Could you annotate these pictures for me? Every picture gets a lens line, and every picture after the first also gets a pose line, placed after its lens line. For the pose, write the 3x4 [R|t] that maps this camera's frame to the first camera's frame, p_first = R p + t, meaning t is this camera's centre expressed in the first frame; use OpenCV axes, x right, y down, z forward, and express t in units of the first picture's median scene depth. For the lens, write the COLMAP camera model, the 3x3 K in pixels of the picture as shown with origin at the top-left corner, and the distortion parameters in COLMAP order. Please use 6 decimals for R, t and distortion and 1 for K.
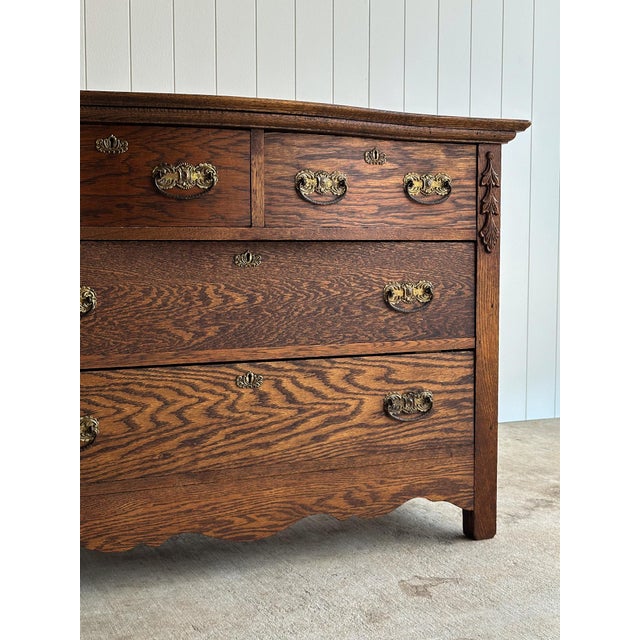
lens RADIAL K [[918.4, 0, 318.1], [0, 918.4, 307.1], [0, 0, 1]] dist [0.035364, 0.000000]
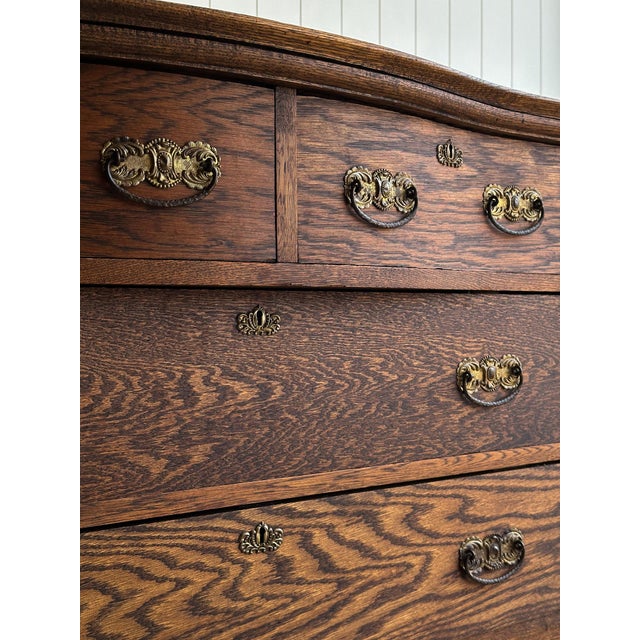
lens RADIAL K [[918.4, 0, 322.6], [0, 918.4, 320.3], [0, 0, 1]] dist [0.035364, 0.000000]
pose [[0.977248, -0.003844, 0.212067, -0.154551], [0.016516, 0.998179, -0.058018, -0.019198], [-0.211458, 0.060200, 0.975531, 0.436233]]
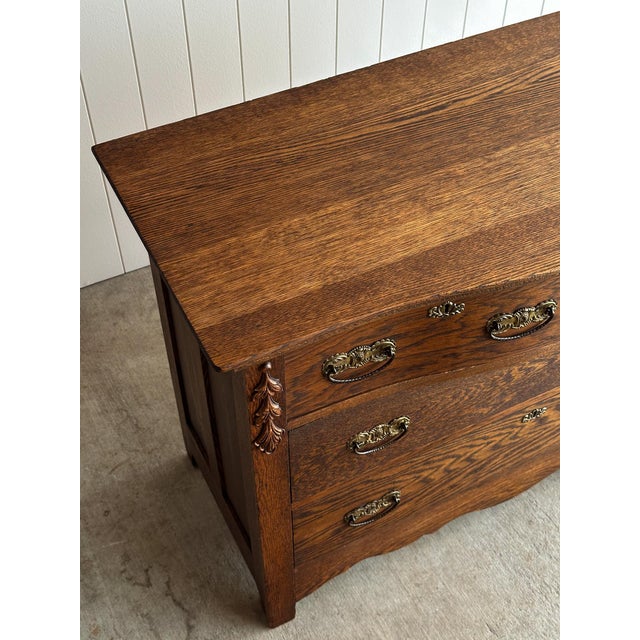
lens RADIAL K [[918.4, 0, 314.8], [0, 918.4, 317.0], [0, 0, 1]] dist [0.035364, 0.000000]
pose [[0.998325, -0.043034, 0.038668, -0.338403], [0.004117, 0.719525, 0.694454, -0.672120], [-0.057708, -0.693132, 0.718497, 0.375925]]
